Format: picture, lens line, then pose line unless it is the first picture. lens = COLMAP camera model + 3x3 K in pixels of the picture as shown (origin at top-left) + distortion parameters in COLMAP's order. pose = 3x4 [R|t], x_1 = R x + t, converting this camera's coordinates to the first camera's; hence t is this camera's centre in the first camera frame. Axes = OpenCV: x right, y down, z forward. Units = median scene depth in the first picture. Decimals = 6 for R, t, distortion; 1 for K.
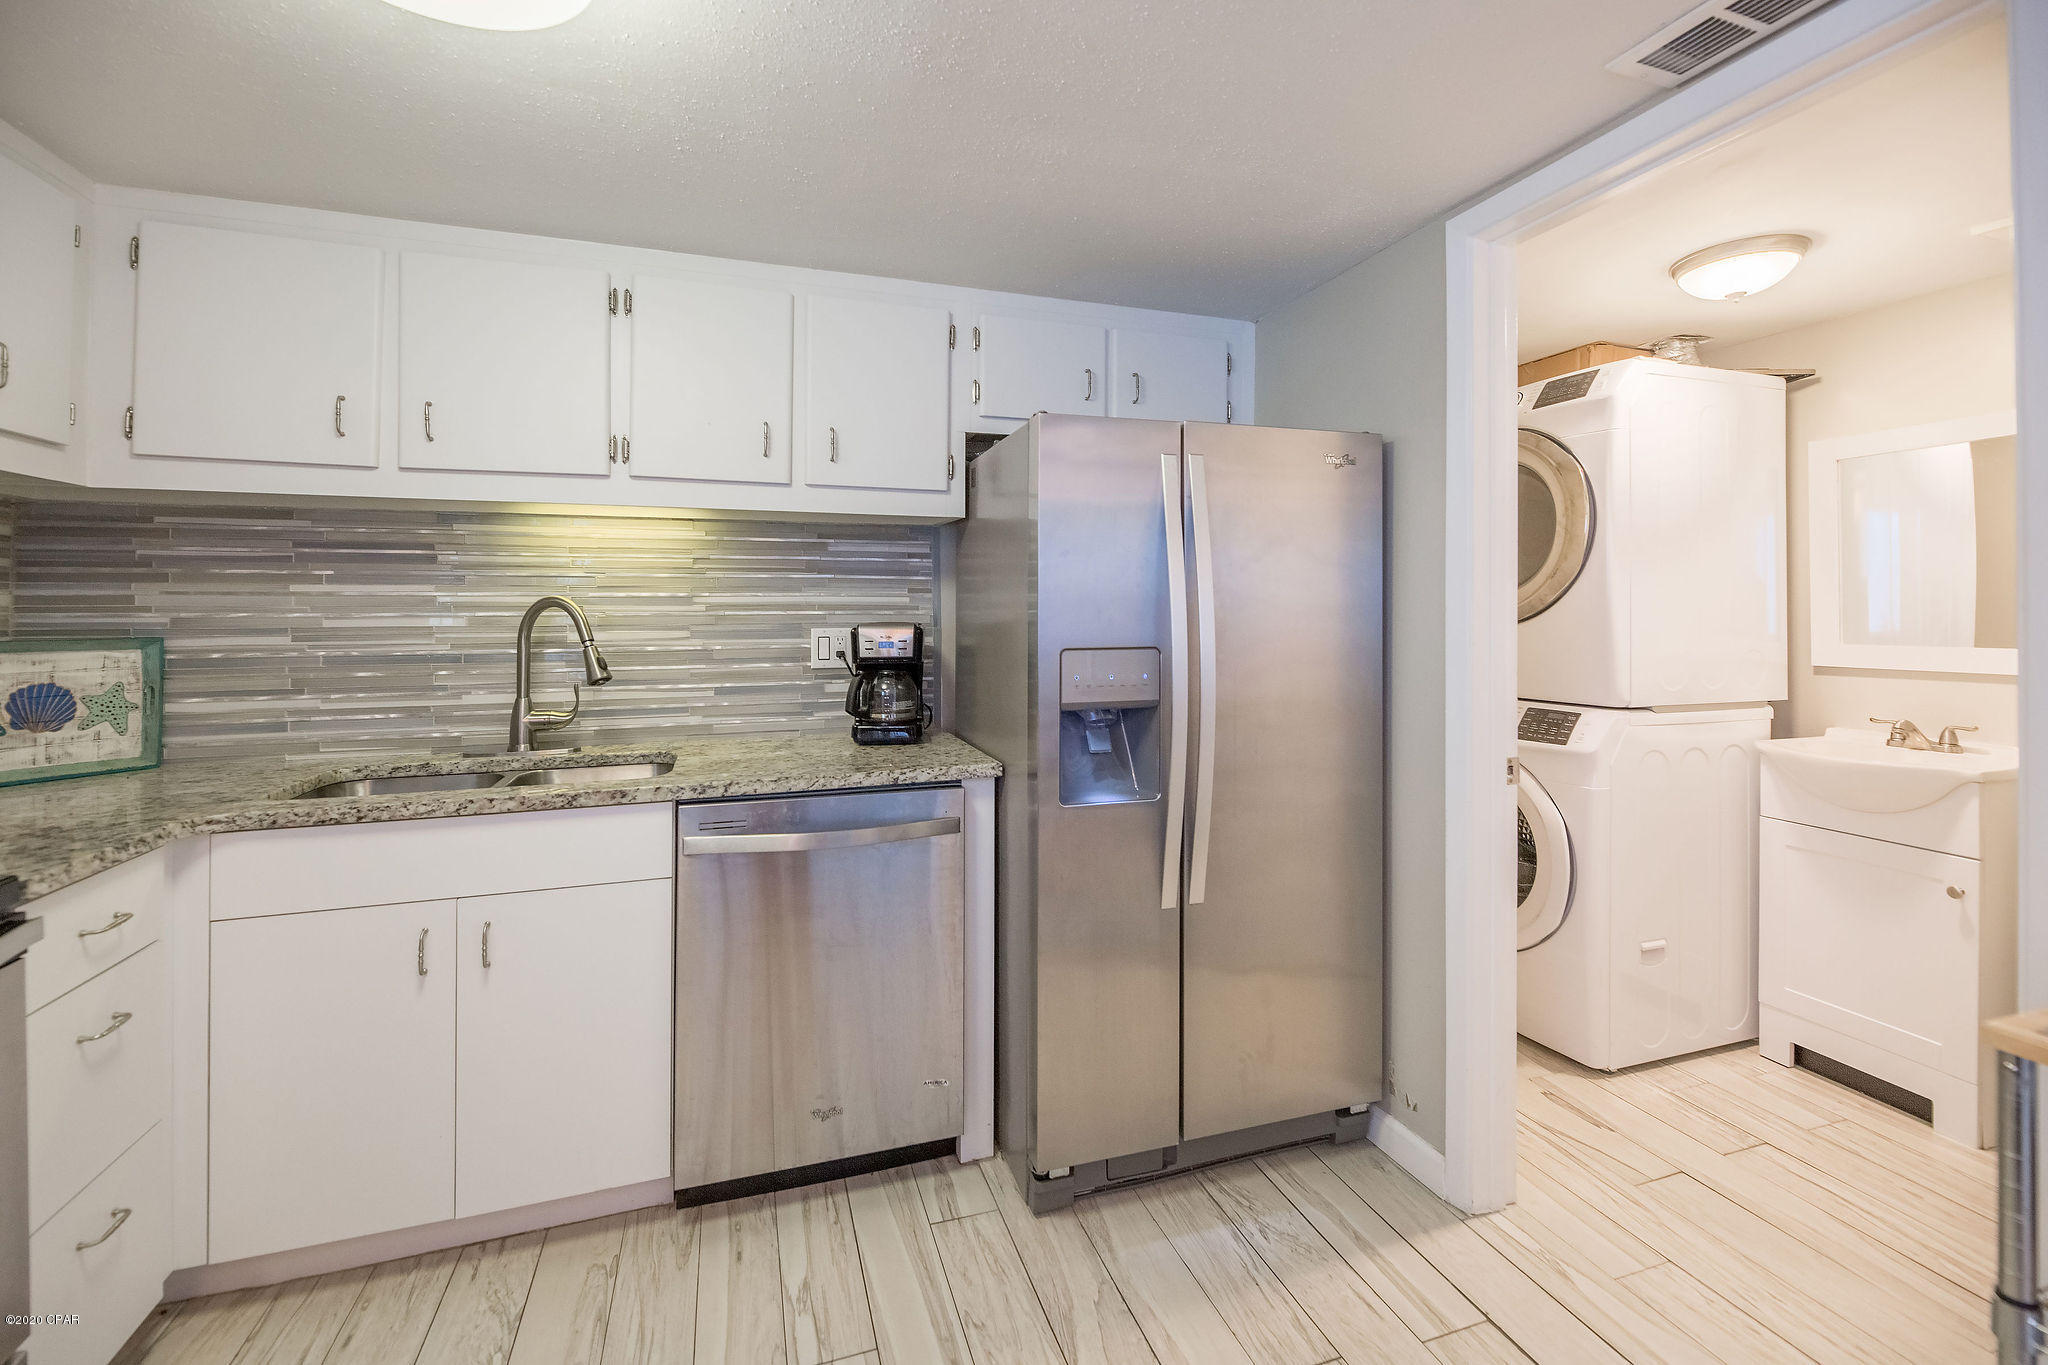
lens RADIAL K [[857.1, 0, 1023.1], [0, 857.1, 597.5], [0, 0, 1]] dist [-0.000751, -0.000789]
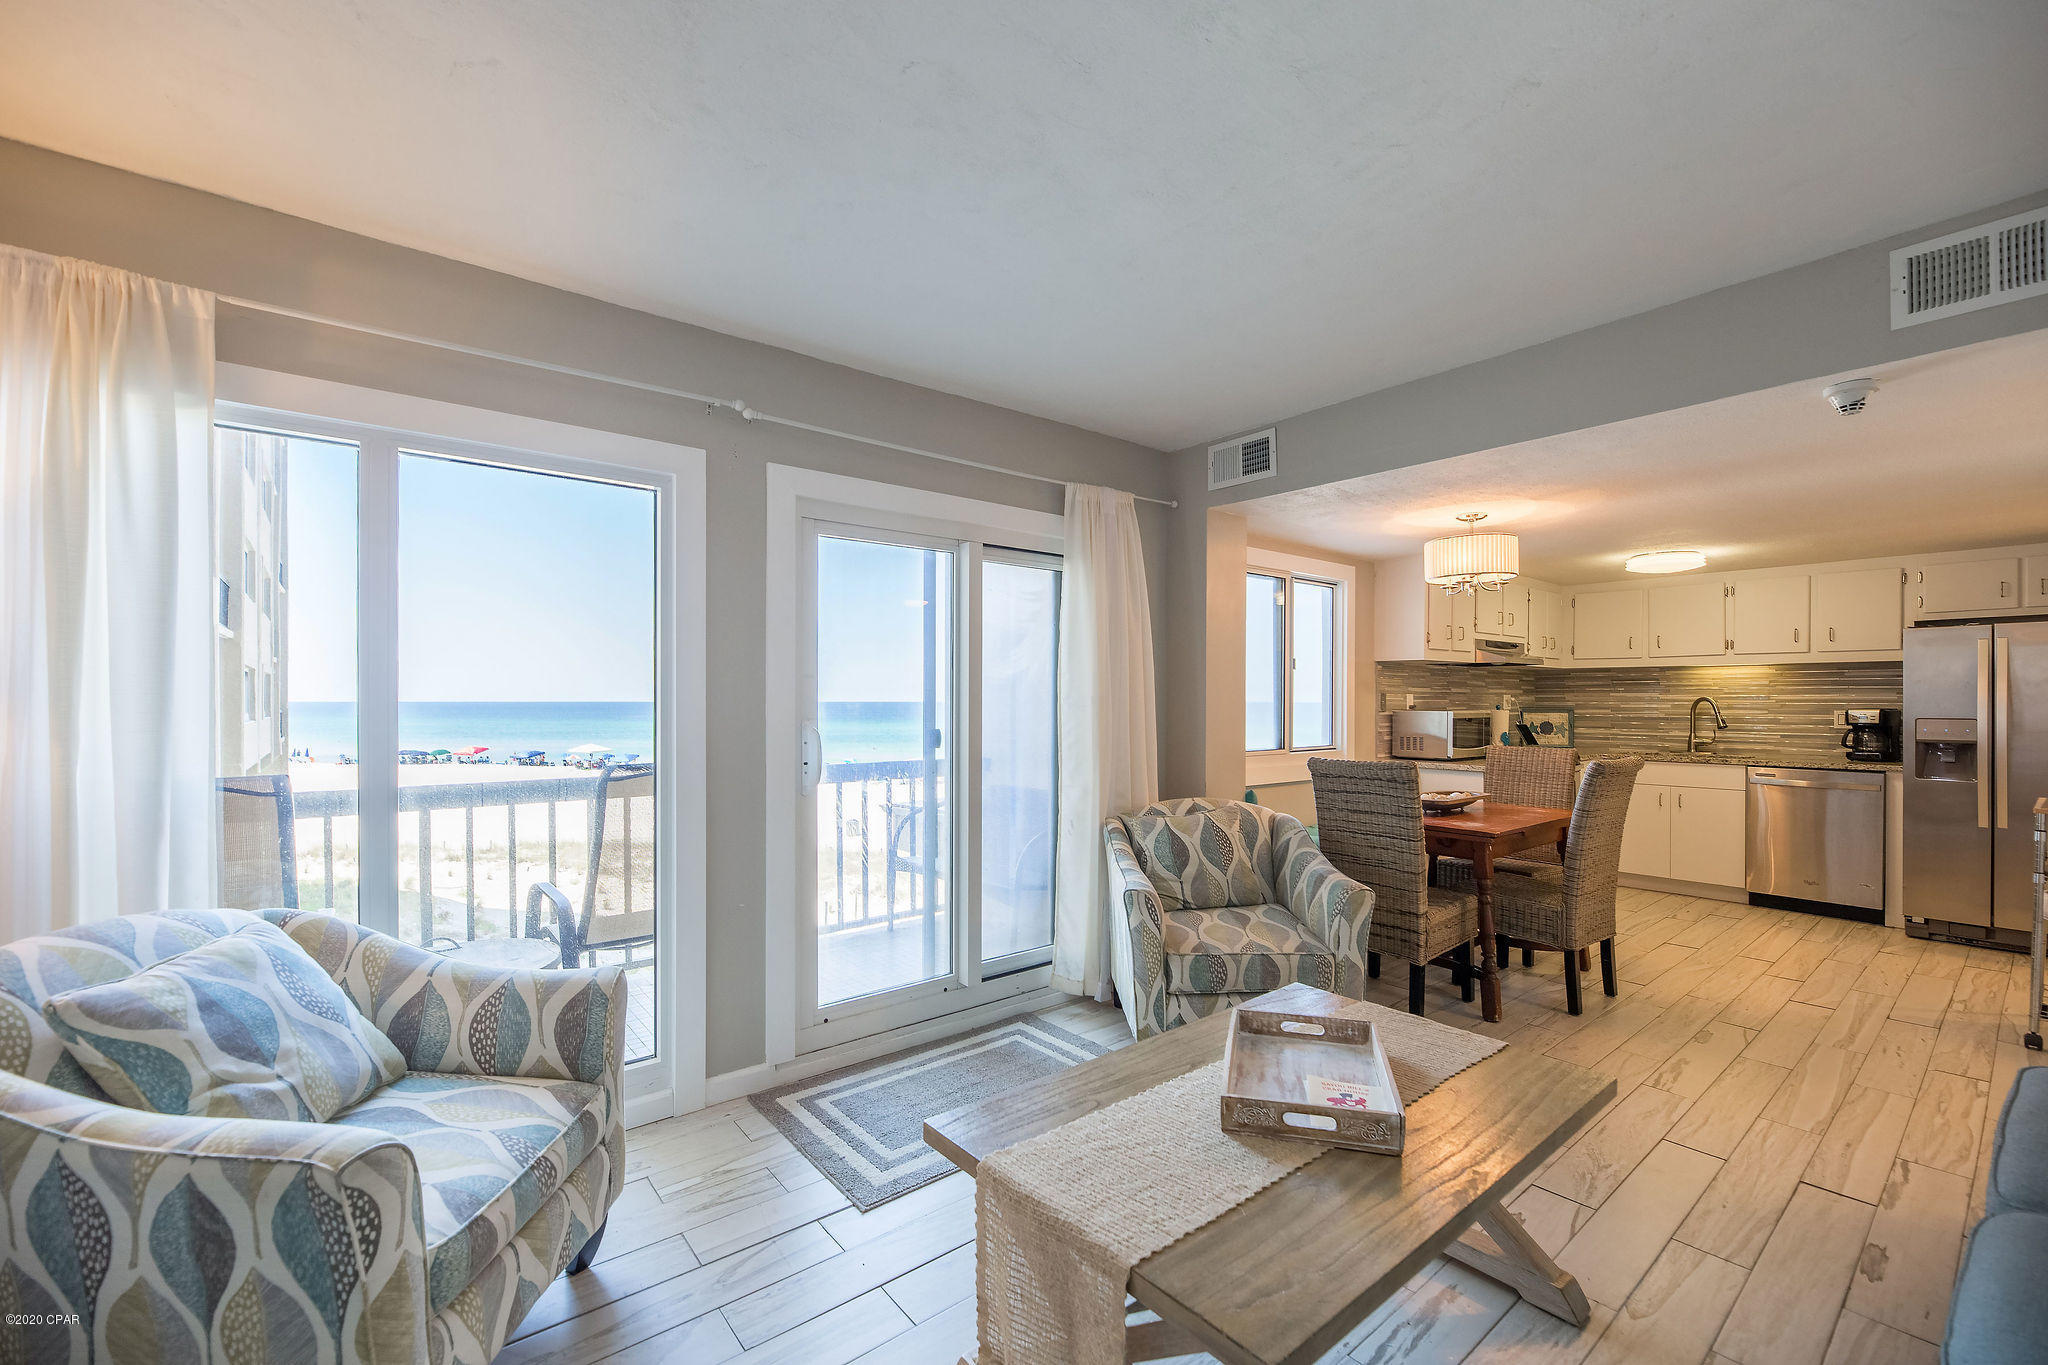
lens RADIAL K [[837.7, 0, 1030.8], [0, 837.7, 694.4], [0, 0, 1]] dist [-0.000307, -0.000445]
pose [[0.355791, -0.001879, -0.934564, 1.270480], [0.012470, 0.999918, 0.002737, -0.046418], [0.934482, -0.012628, 0.355785, -2.102603]]
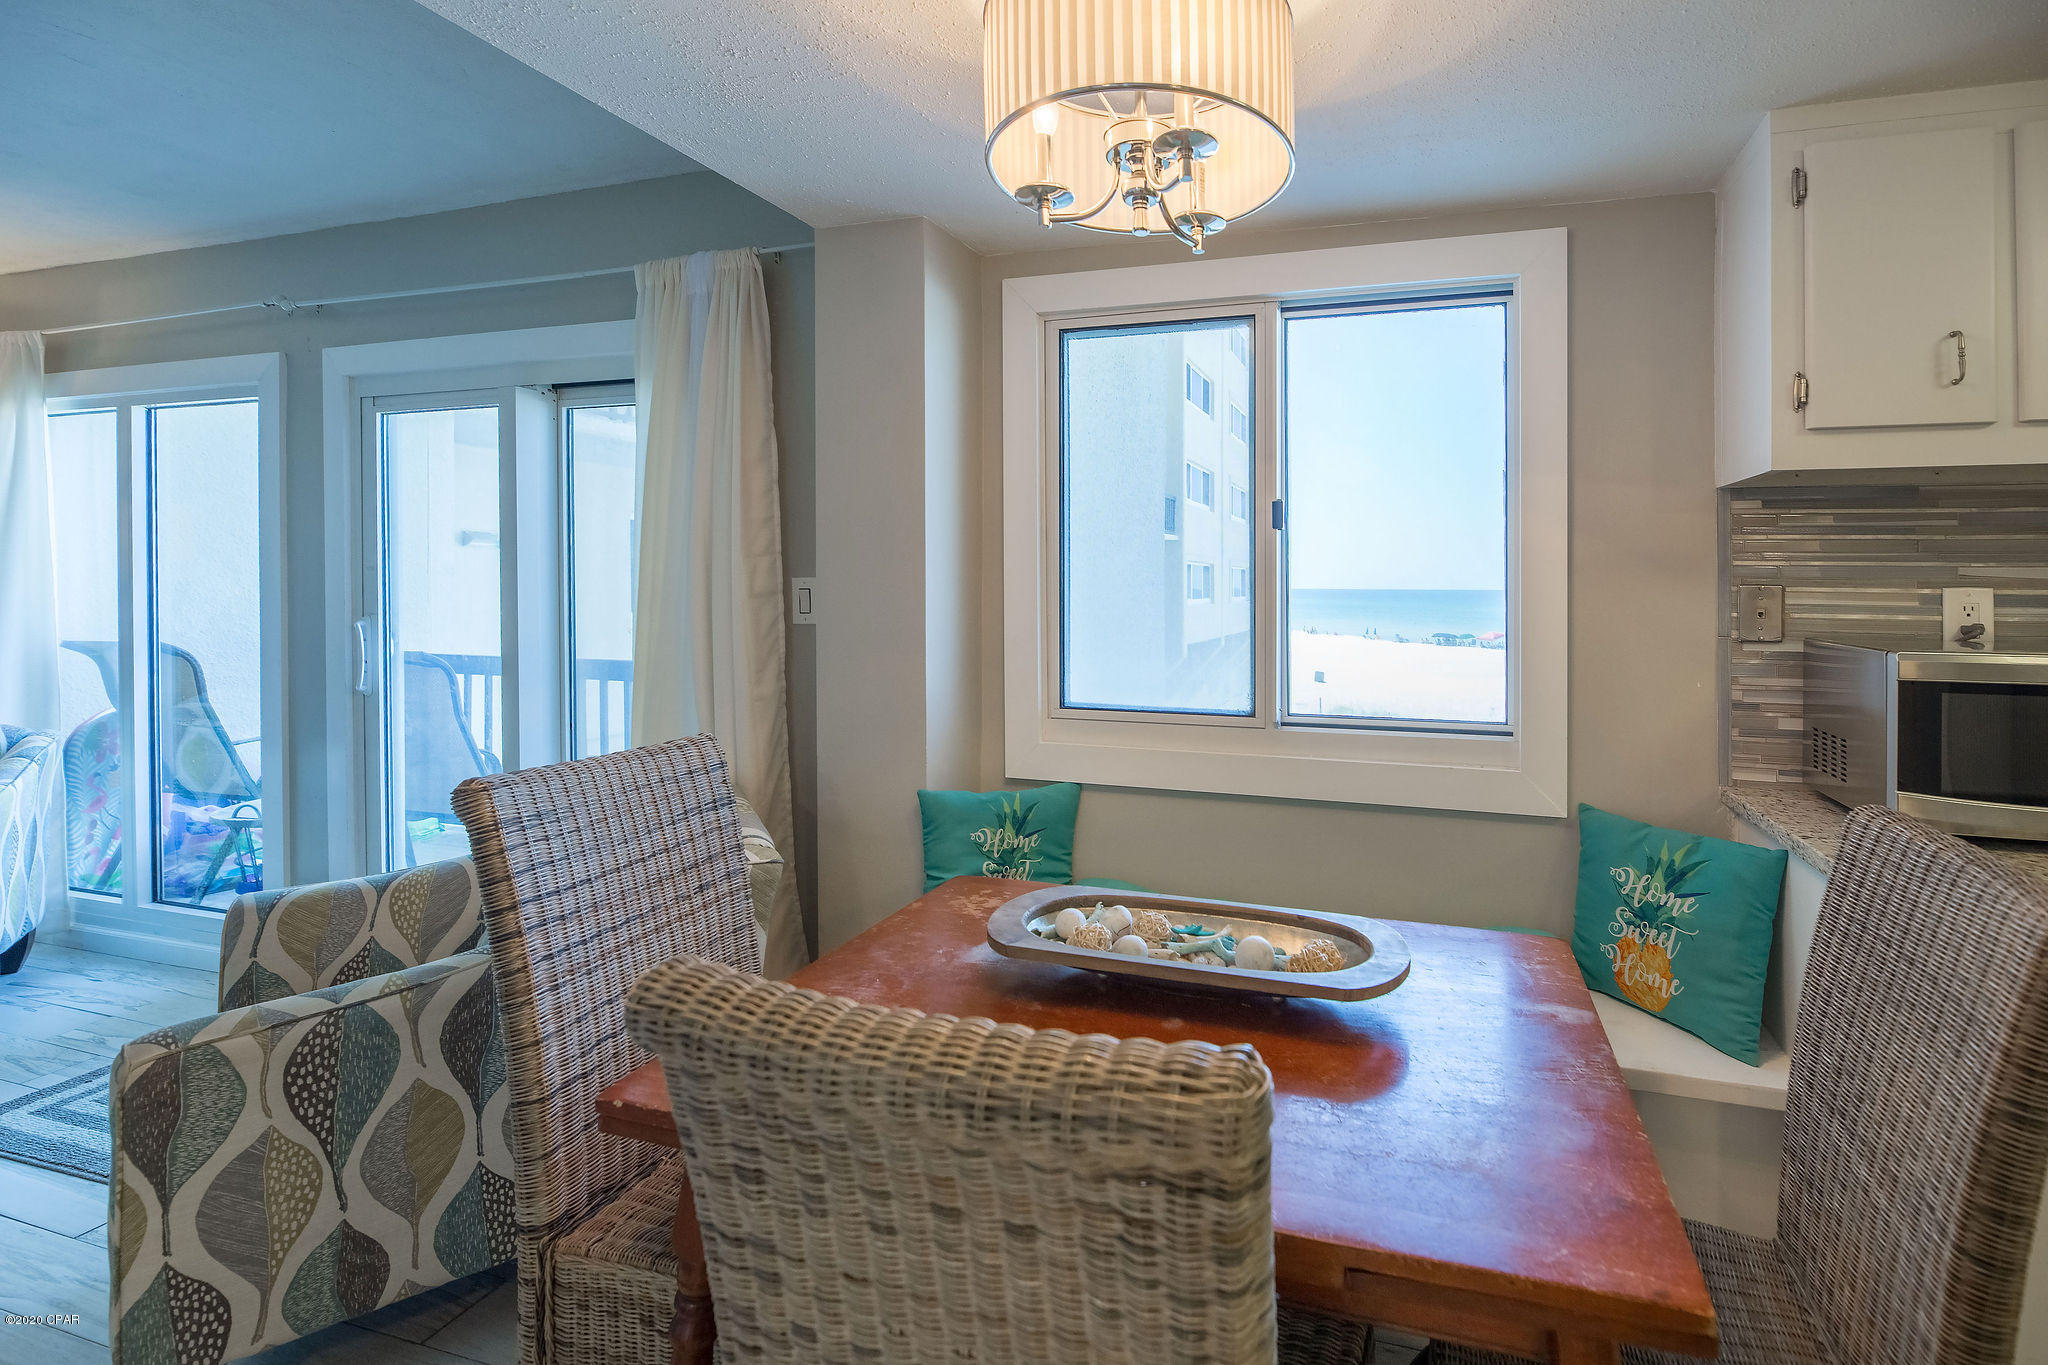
lens RADIAL K [[859.3, 0, 1156.8], [0, 859.3, 592.7], [0, 0, 1]] dist [0.000409, 0.000059]
pose [[-0.548315, 0.008488, -0.836229, 0.282635], [0.009537, 0.999947, 0.003896, -0.030937], [0.836217, -0.005839, -0.548367, -0.195665]]
